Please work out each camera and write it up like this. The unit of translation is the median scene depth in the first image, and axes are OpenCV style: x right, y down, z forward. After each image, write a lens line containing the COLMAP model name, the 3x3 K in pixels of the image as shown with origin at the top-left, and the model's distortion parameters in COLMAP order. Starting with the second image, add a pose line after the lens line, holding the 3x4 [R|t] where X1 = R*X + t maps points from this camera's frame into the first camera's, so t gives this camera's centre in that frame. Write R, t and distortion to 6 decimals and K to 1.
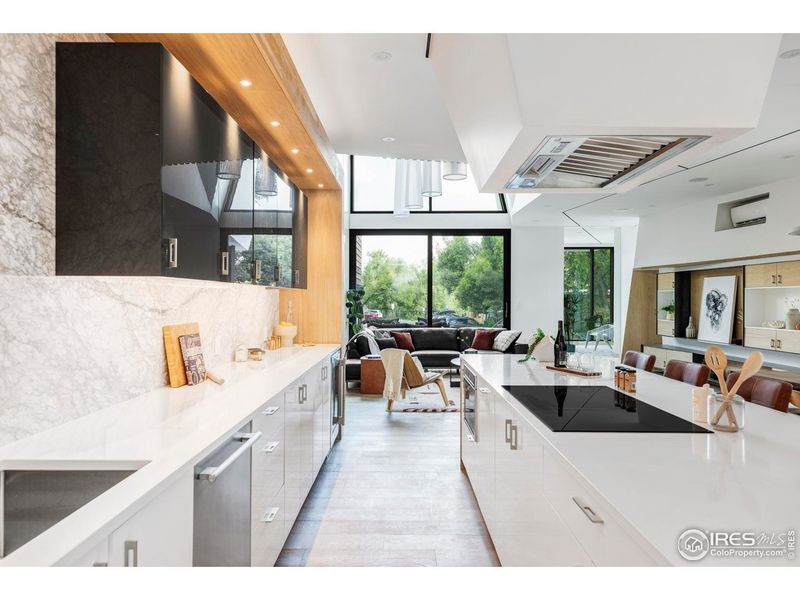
lens RADIAL K [[545.9, 0, 389.0], [0, 545.9, 286.7], [0, 0, 1]] dist [0.001932, -0.005337]
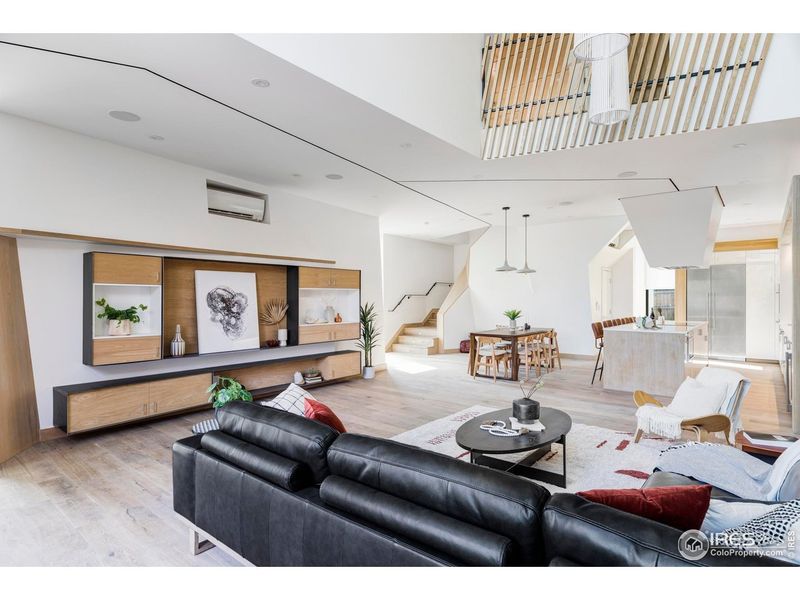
lens RADIAL K [[445.3, 0, 398.7], [0, 445.3, 297.8], [0, 0, 1]] dist [0.007999, -0.003633]
pose [[-0.786634, -0.003878, 0.617408, -0.010780], [-0.016370, 0.999760, -0.014578, 0.020753], [-0.617203, -0.021575, -0.786508, 1.063179]]
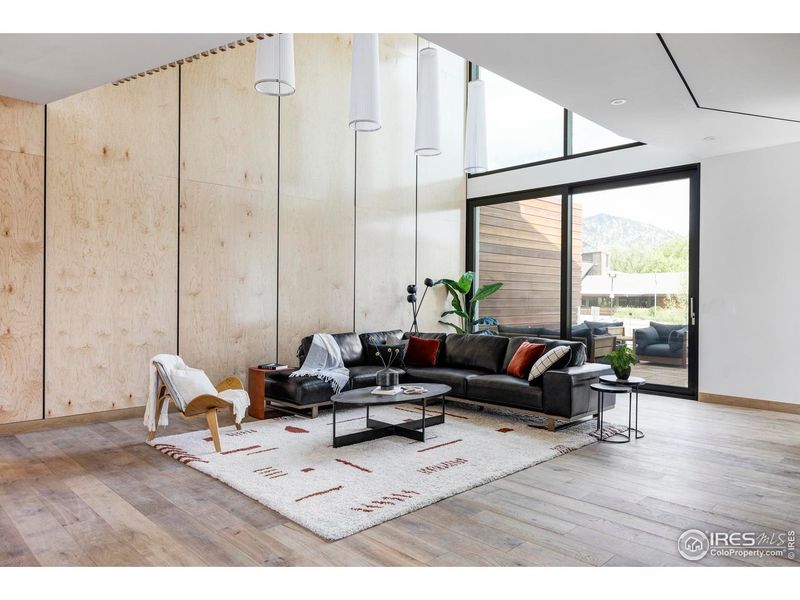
lens RADIAL K [[545.9, 0, 392.6], [0, 545.9, 301.6], [0, 0, 1]] dist [0.001932, -0.005337]
pose [[0.711246, 0.008644, -0.702890, 0.437112], [0.010160, 0.999694, 0.022574, 0.019968], [0.702870, -0.023197, 0.710940, 0.438068]]
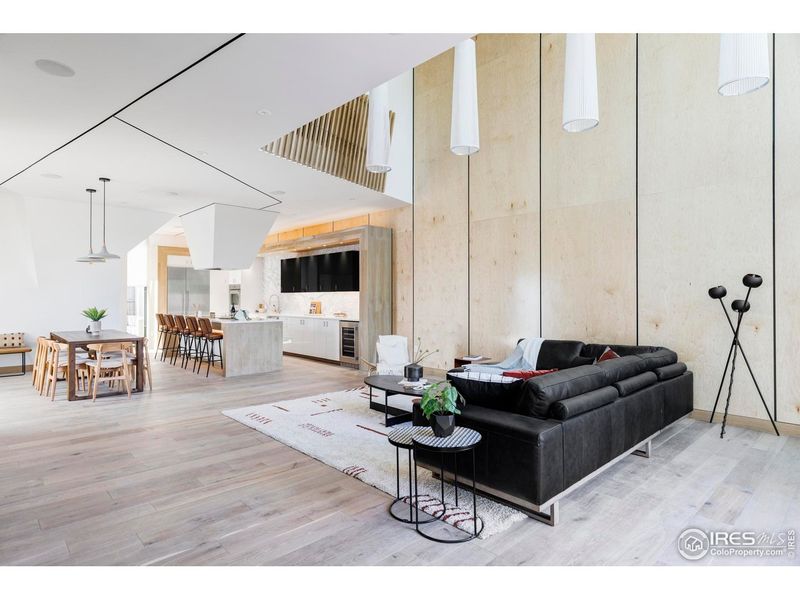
lens RADIAL K [[445.3, 0, 404.3], [0, 445.3, 289.0], [0, 0, 1]] dist [0.007999, -0.003633]
pose [[-0.699890, -0.018647, -0.714007, 0.436981], [0.011937, 0.999214, -0.037795, 0.028906], [0.714151, -0.034975, -0.699117, 1.062367]]
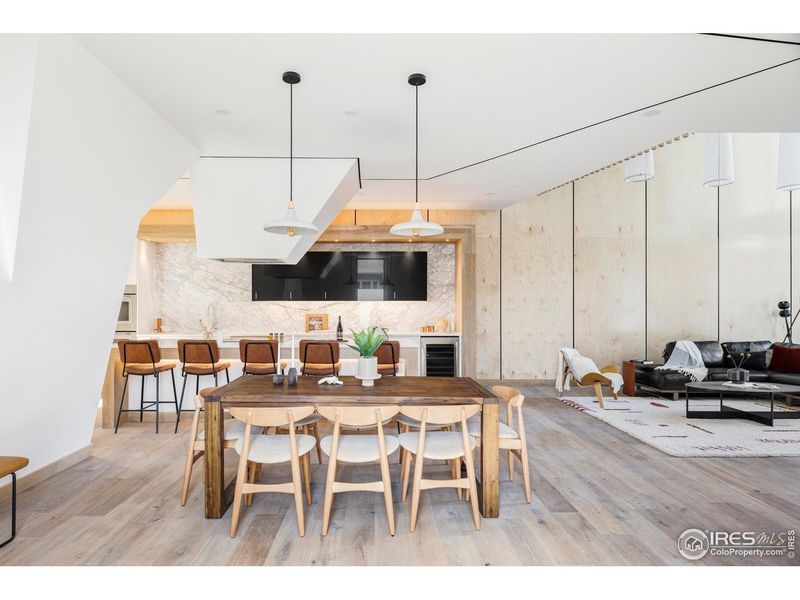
lens RADIAL K [[449.4, 0, 387.4], [0, 449.4, 302.8], [0, 0, 1]] dist [0.011576, 0.000336]
pose [[0.042623, -0.016863, -0.998949, 0.595899], [0.021641, 0.999639, -0.015951, 0.014303], [0.998857, -0.020938, 0.042973, 0.353262]]
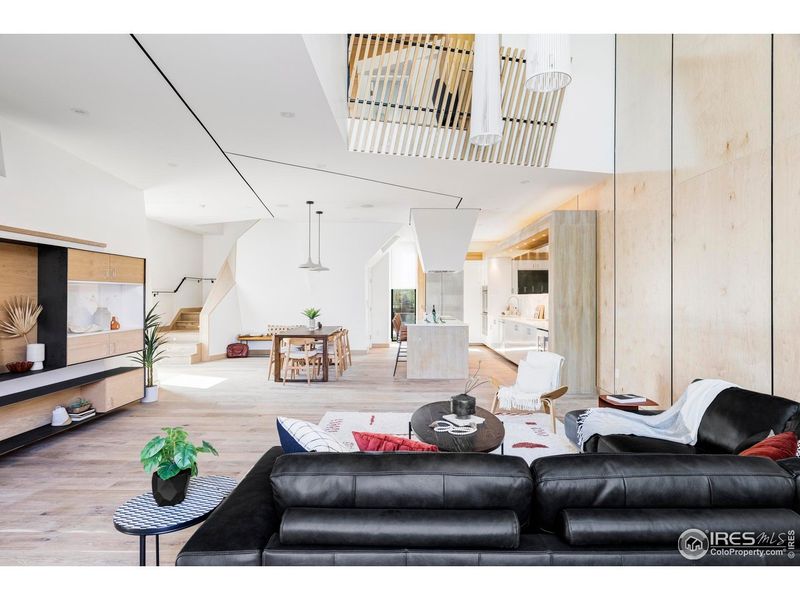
lens RADIAL K [[445.3, 0, 411.5], [0, 445.3, 297.1], [0, 0, 1]] dist [0.007999, -0.003633]
pose [[-0.999357, -0.007262, -0.035125, 0.164327], [-0.006553, 0.999773, -0.020258, 0.021787], [0.035265, -0.020015, -0.999178, 1.084485]]
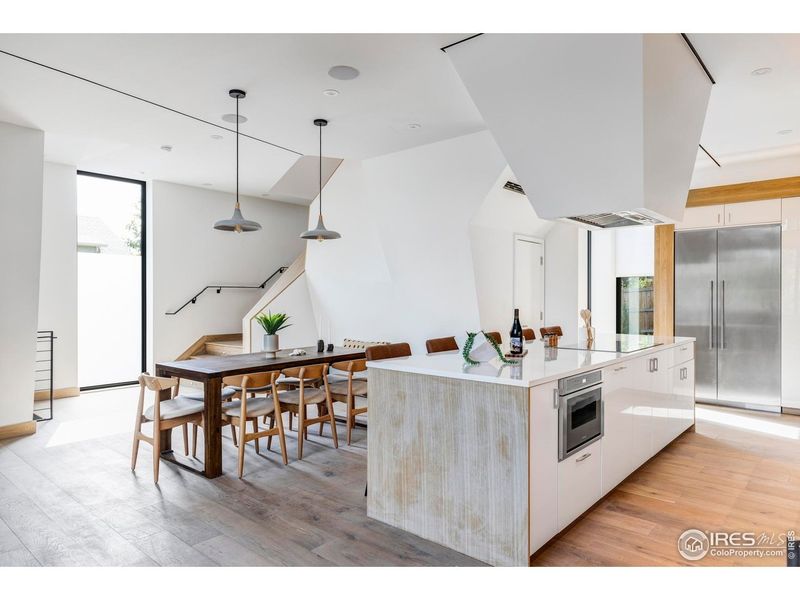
lens RADIAL K [[514.9, 0, 401.2], [0, 514.9, 297.1], [0, 0, 1]] dist [0.002165, -0.000118]
pose [[-0.764448, -0.005647, 0.644661, -0.045760], [-0.019469, 0.999708, -0.014330, 0.018213], [-0.644392, -0.023506, -0.764334, 0.605714]]
